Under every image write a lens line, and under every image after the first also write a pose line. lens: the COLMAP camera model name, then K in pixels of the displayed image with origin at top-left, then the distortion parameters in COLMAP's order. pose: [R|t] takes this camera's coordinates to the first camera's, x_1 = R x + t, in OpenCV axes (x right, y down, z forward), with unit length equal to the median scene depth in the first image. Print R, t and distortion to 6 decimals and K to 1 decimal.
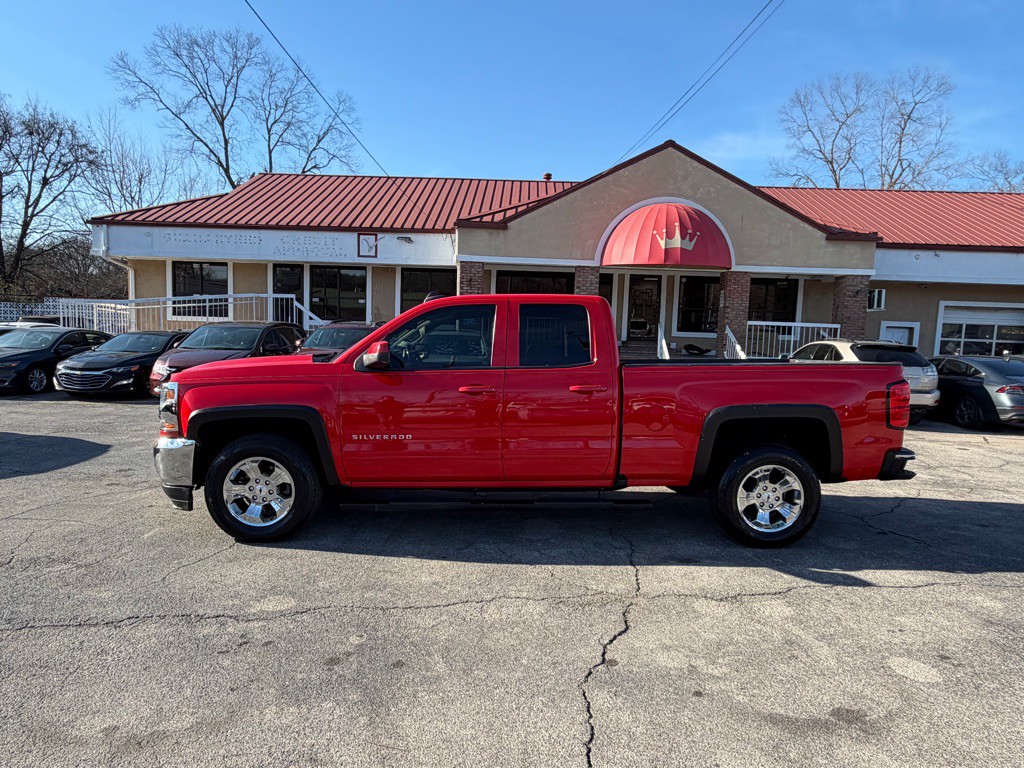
lens RADIAL K [[617.5, 0, 516.3], [0, 617.5, 378.4], [0, 0, 1]] dist [-0.000083, -0.002320]
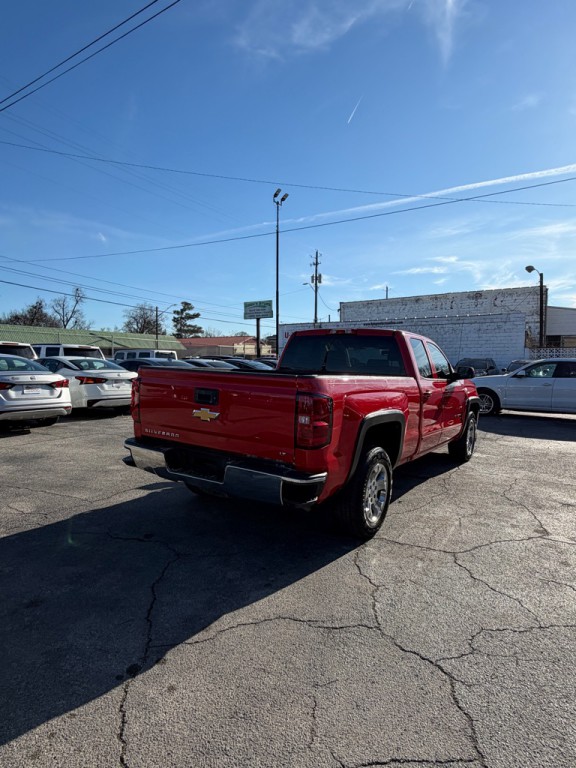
lens RADIAL K [[463.2, 0, 284.0], [0, 463.2, 386.0], [0, 0, 1]] dist [-0.000083, -0.002320]
pose [[-0.590071, 0.009141, -0.807300, 0.278086], [-0.083629, 0.993865, 0.072379, -0.018218], [0.803009, 0.110222, -0.585686, 0.413798]]
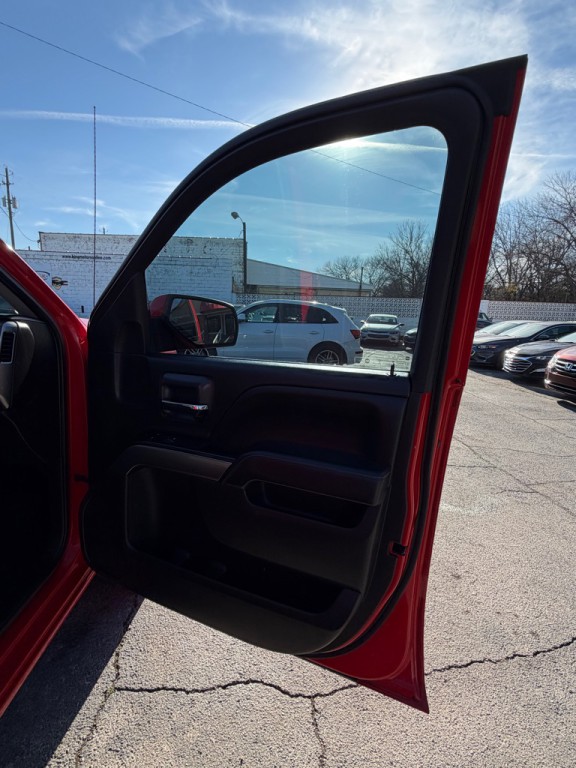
lens RADIAL K [[372.5, 0, 291.6], [0, 372.5, 386.3], [0, 0, 1]] dist [-0.002910, -0.001012]
pose [[0.019024, 0.168902, -0.985449, -0.000222], [-0.108480, 0.980158, 0.165901, -0.016308], [0.993917, 0.103746, 0.036969, 0.351343]]
